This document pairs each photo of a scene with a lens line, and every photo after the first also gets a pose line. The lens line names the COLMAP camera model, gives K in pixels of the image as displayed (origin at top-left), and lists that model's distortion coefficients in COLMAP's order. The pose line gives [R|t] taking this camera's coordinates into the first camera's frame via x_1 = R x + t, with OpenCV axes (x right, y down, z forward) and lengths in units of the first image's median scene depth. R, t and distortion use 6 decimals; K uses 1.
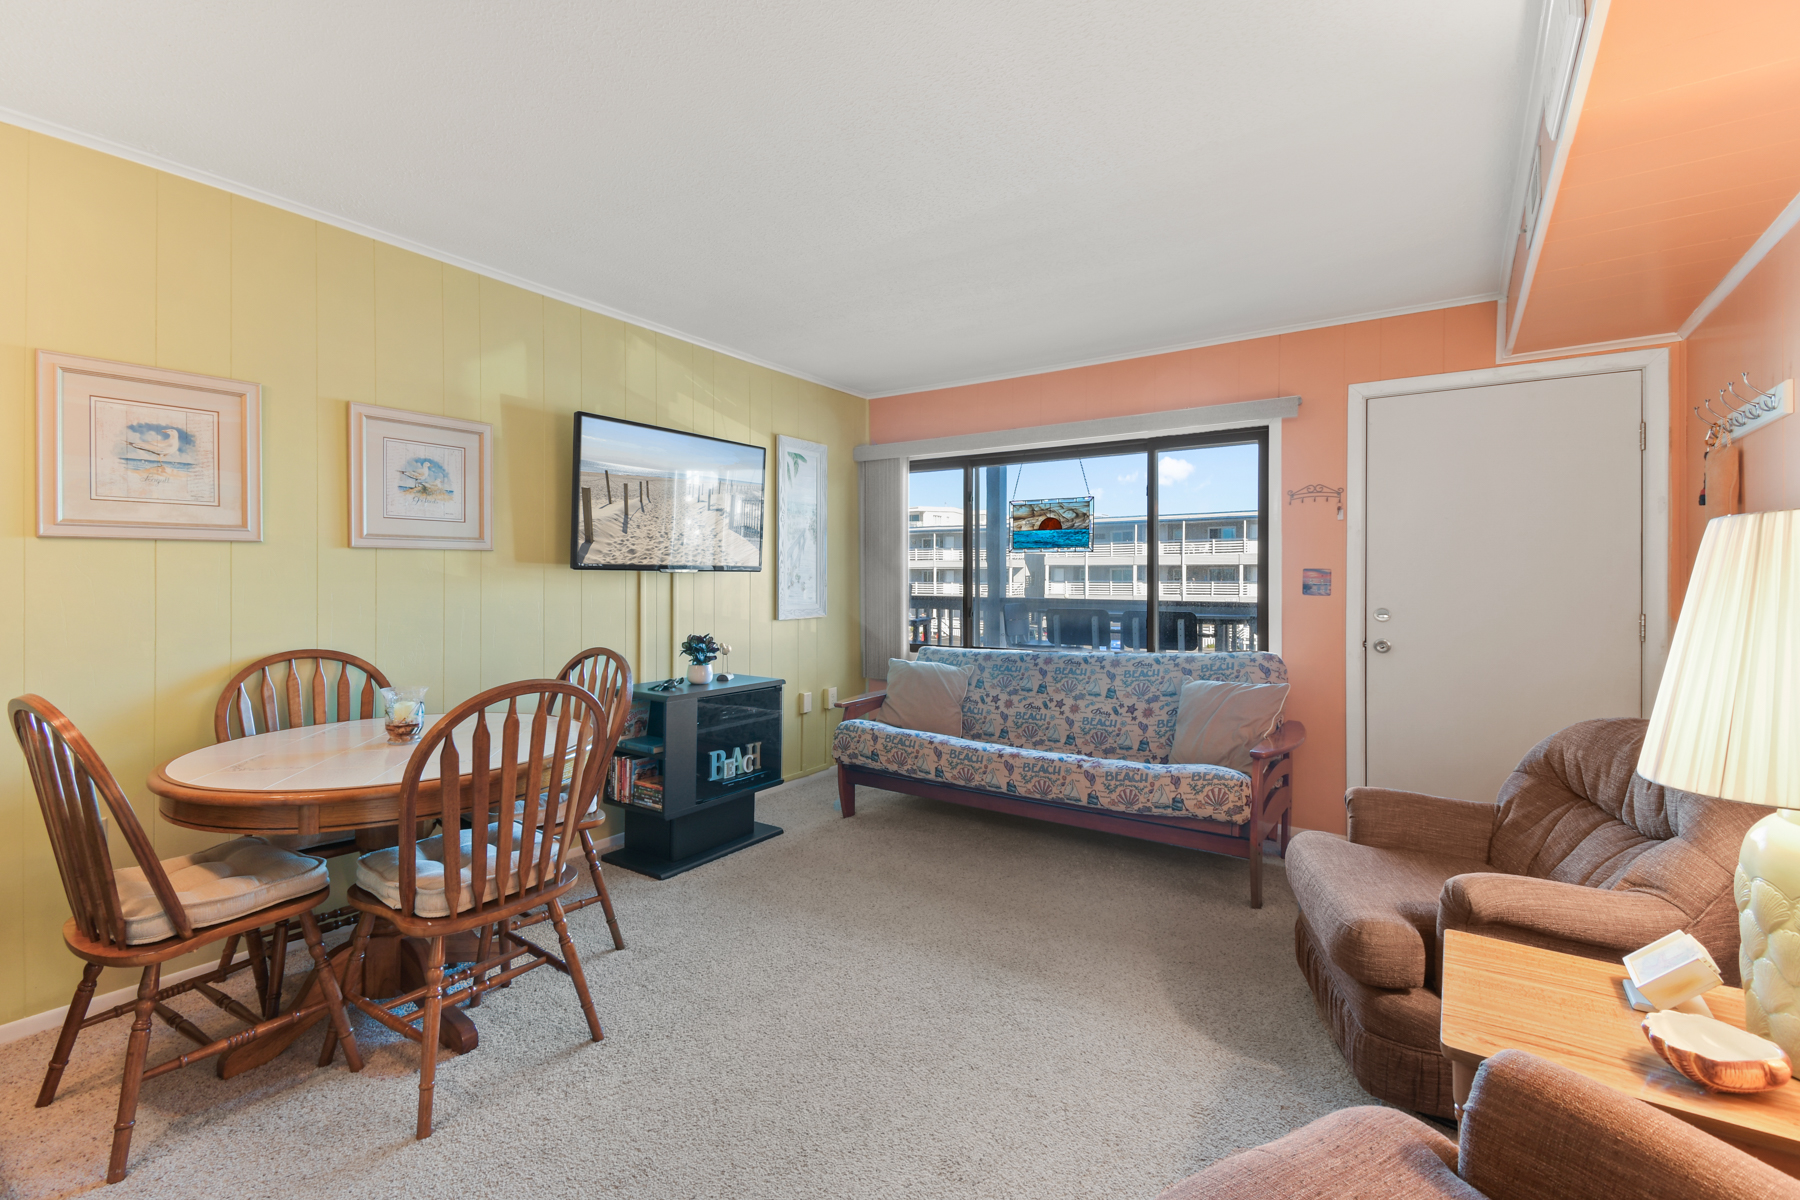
lens RADIAL K [[798.3, 0, 883.5], [0, 798.3, 584.7], [0, 0, 1]] dist [0.042966, -0.023962]
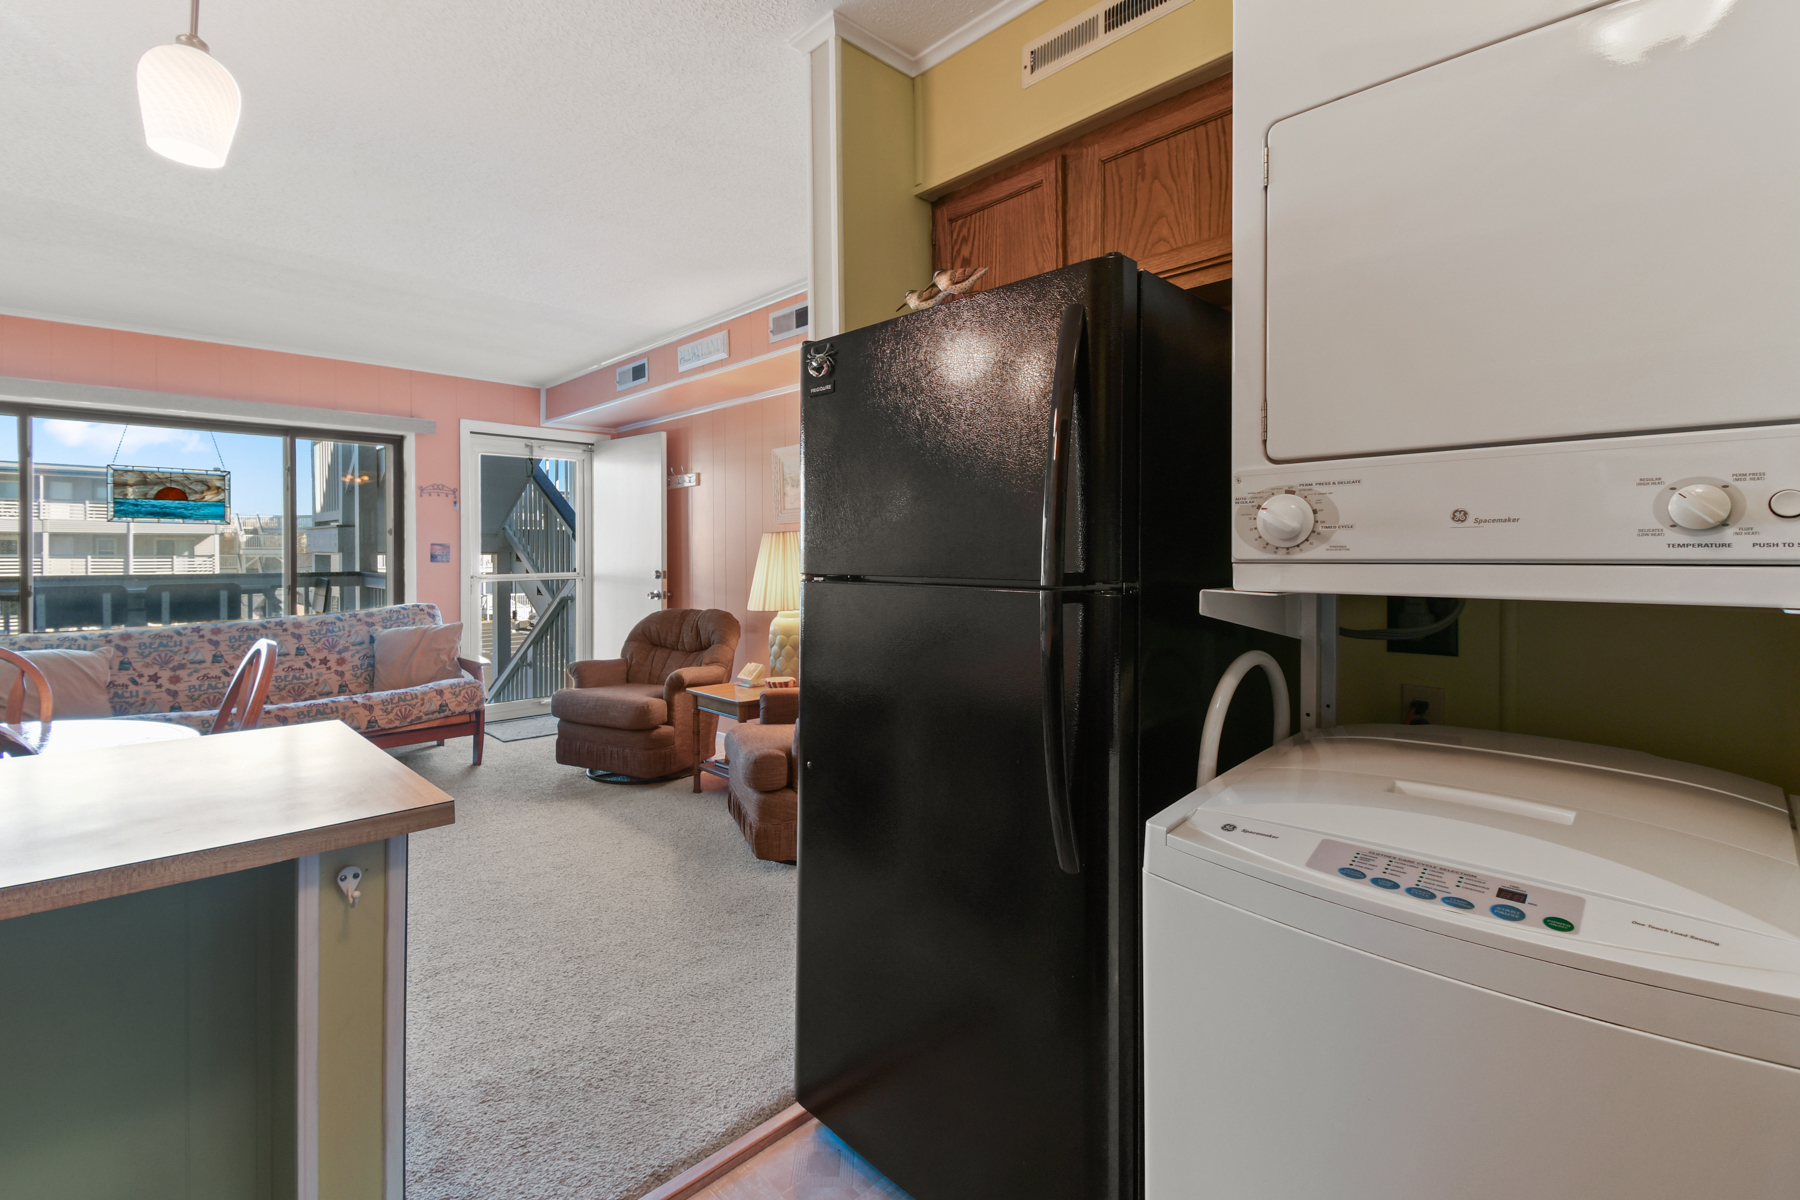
lens RADIAL K [[799.3, 0, 895.4], [0, 799.3, 555.1], [0, 0, 1]] dist [0.035043, -0.024313]
pose [[0.179692, -0.006557, 0.983701, -0.820370], [0.008434, 0.999951, 0.005124, 0.000167], [-0.983687, 0.007376, 0.179738, -0.047378]]
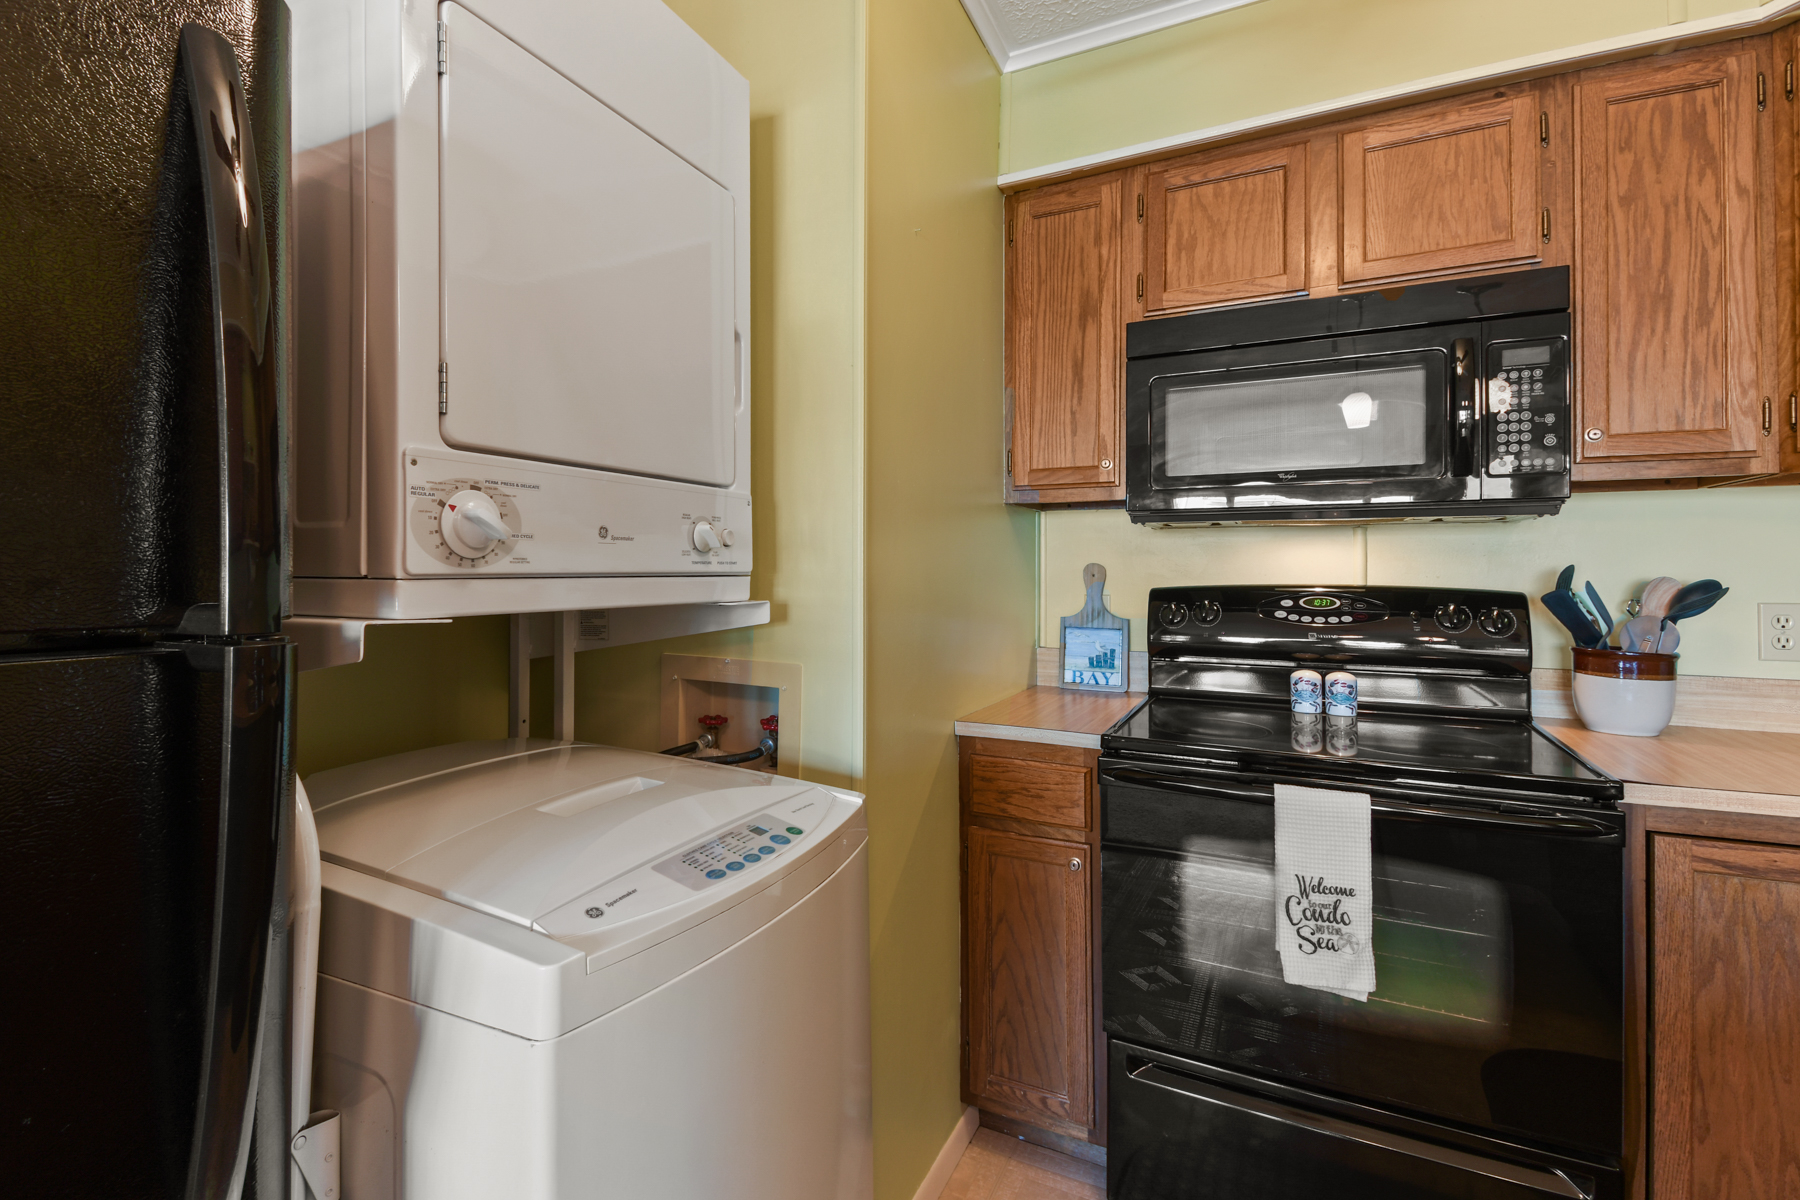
lens RADIAL K [[844.3, 0, 868.4], [0, 844.3, 566.5], [0, 0, 1]] dist [0.048163, -0.029144]
pose [[-0.992446, -0.007331, -0.122461, -0.555034], [-0.007508, 0.999971, 0.000990, 0.001411], [0.122450, 0.001902, -0.992473, 0.143751]]
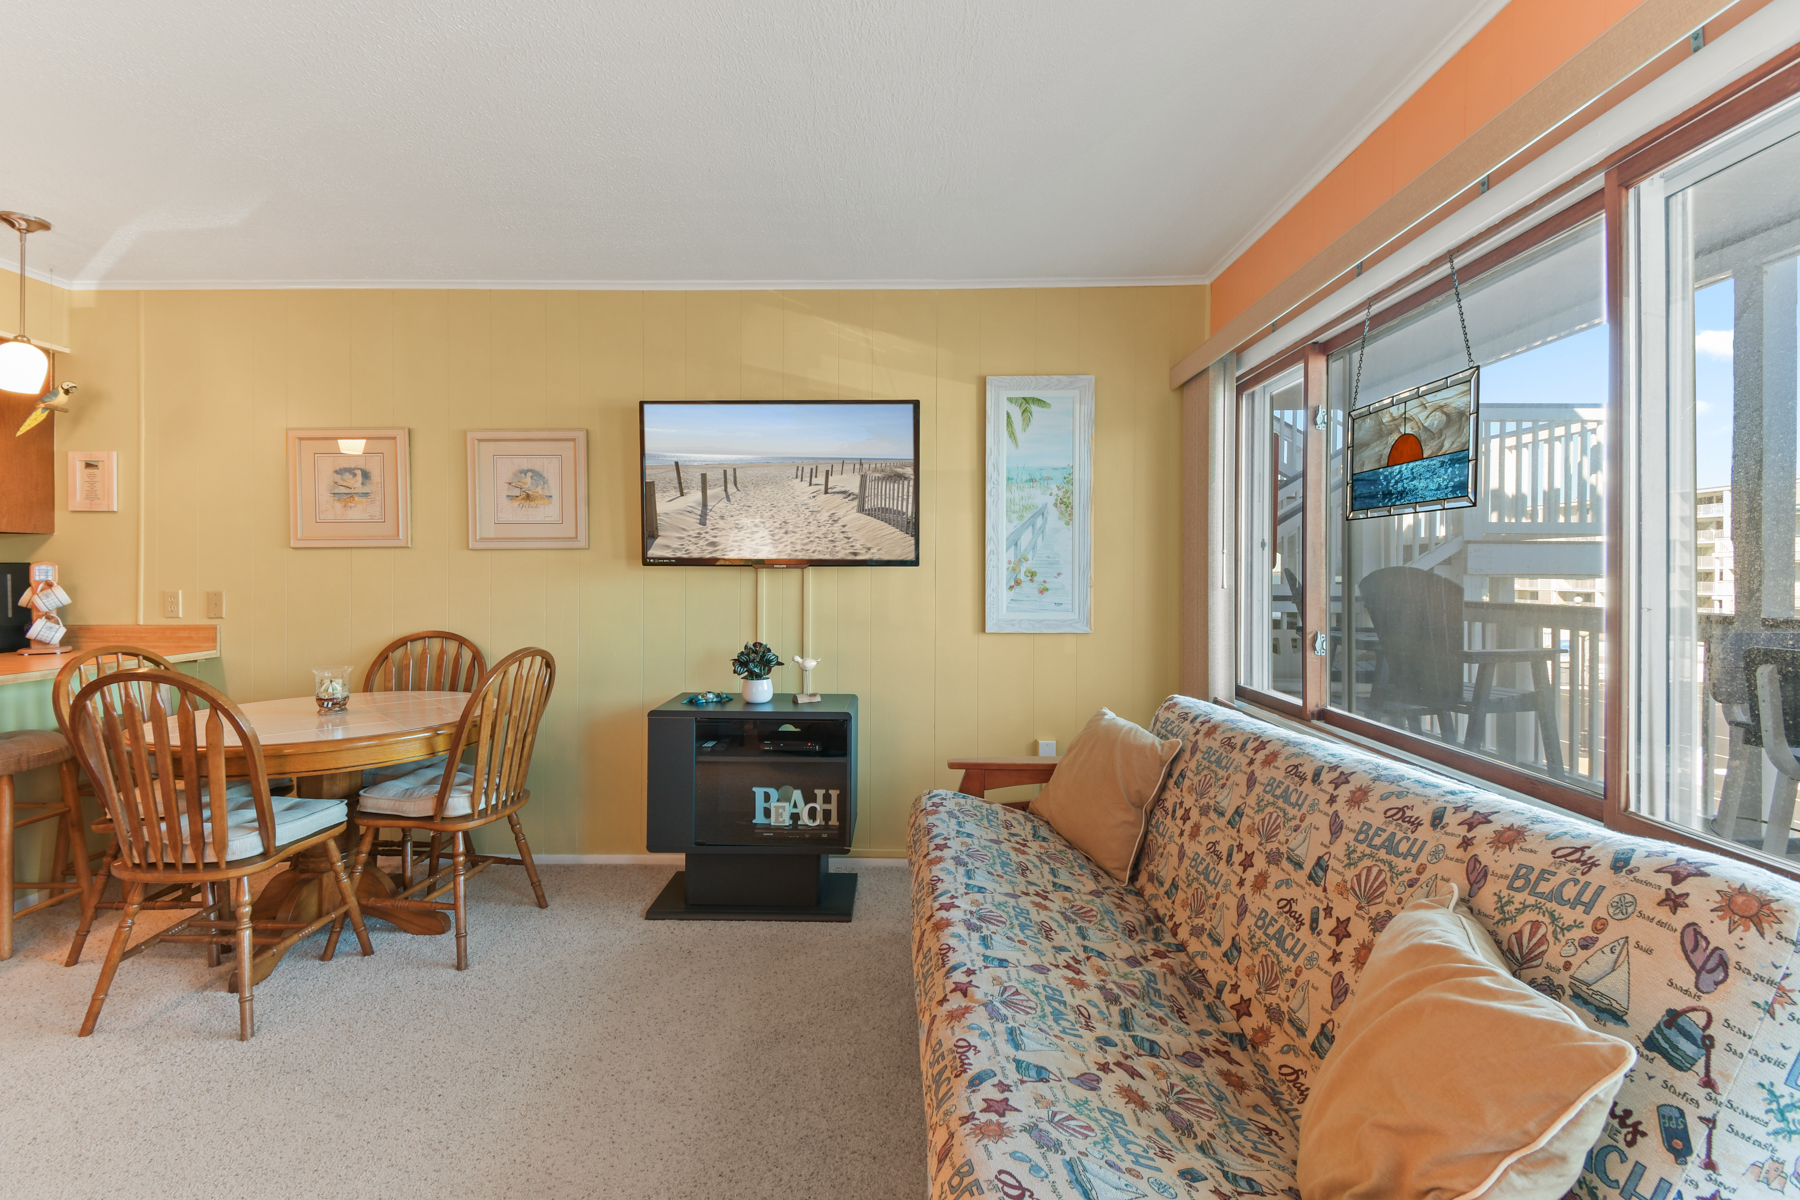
lens RADIAL K [[800.2, 0, 882.7], [0, 800.2, 575.2], [0, 0, 1]] dist [0.043429, -0.023757]
pose [[0.545438, -0.001946, -0.838149, 0.589357], [-0.007109, 0.999951, -0.006948, -0.002549], [0.838121, 0.009749, 0.545397, 0.720753]]
